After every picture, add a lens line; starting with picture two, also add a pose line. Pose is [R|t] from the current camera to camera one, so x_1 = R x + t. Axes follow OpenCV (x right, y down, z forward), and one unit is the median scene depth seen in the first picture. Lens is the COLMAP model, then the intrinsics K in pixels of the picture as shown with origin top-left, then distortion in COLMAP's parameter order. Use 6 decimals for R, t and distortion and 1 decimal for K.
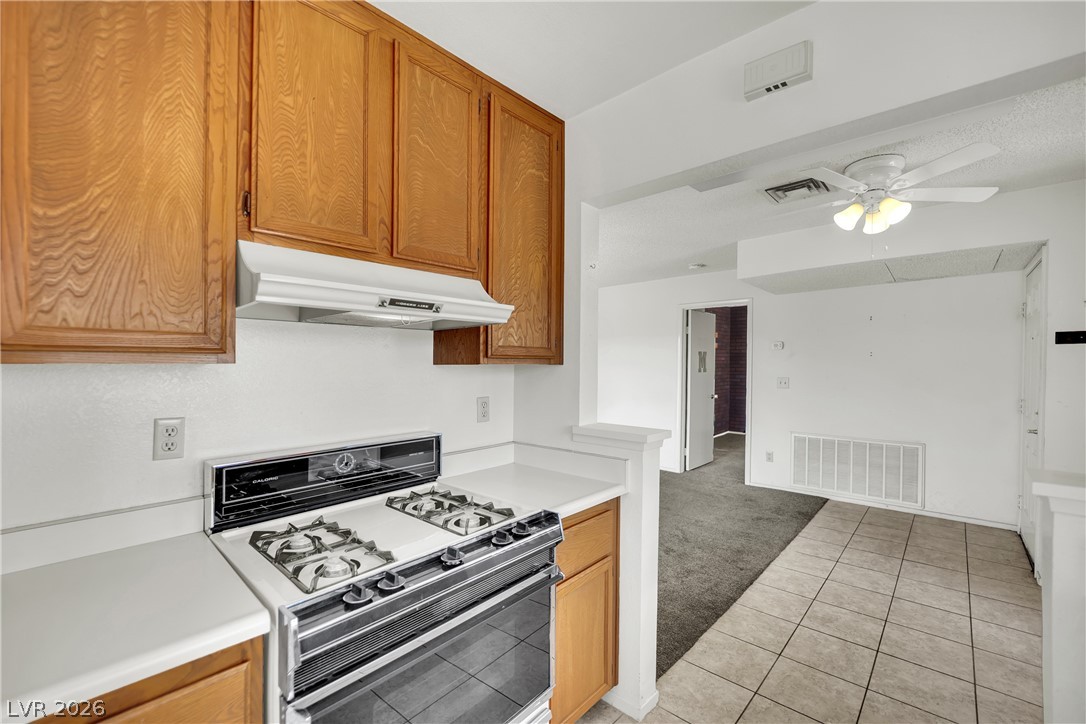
lens RADIAL K [[453.9, 0, 531.5], [0, 453.9, 368.2], [0, 0, 1]] dist [-0.007934, -0.001996]
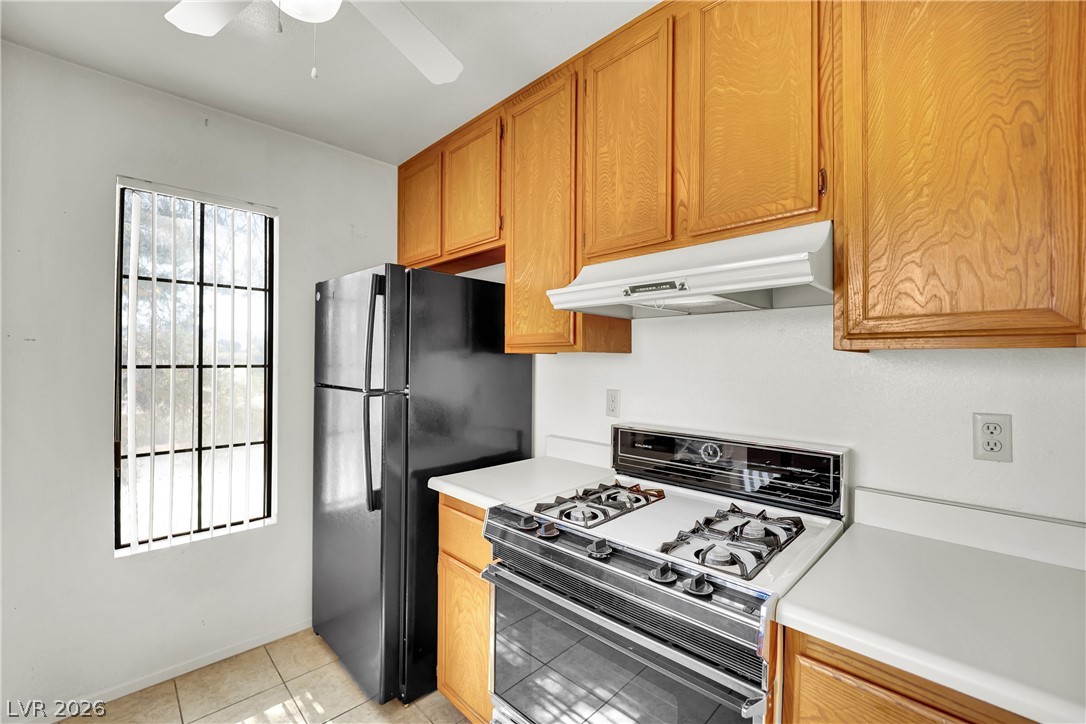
lens RADIAL K [[453.9, 0, 547.8], [0, 453.9, 360.3], [0, 0, 1]] dist [-0.007934, -0.001996]
pose [[-0.024783, -0.001028, -0.999692, 0.291904], [-0.012290, 0.999924, -0.000723, 0.006527], [0.999617, 0.012269, -0.024794, 0.335518]]
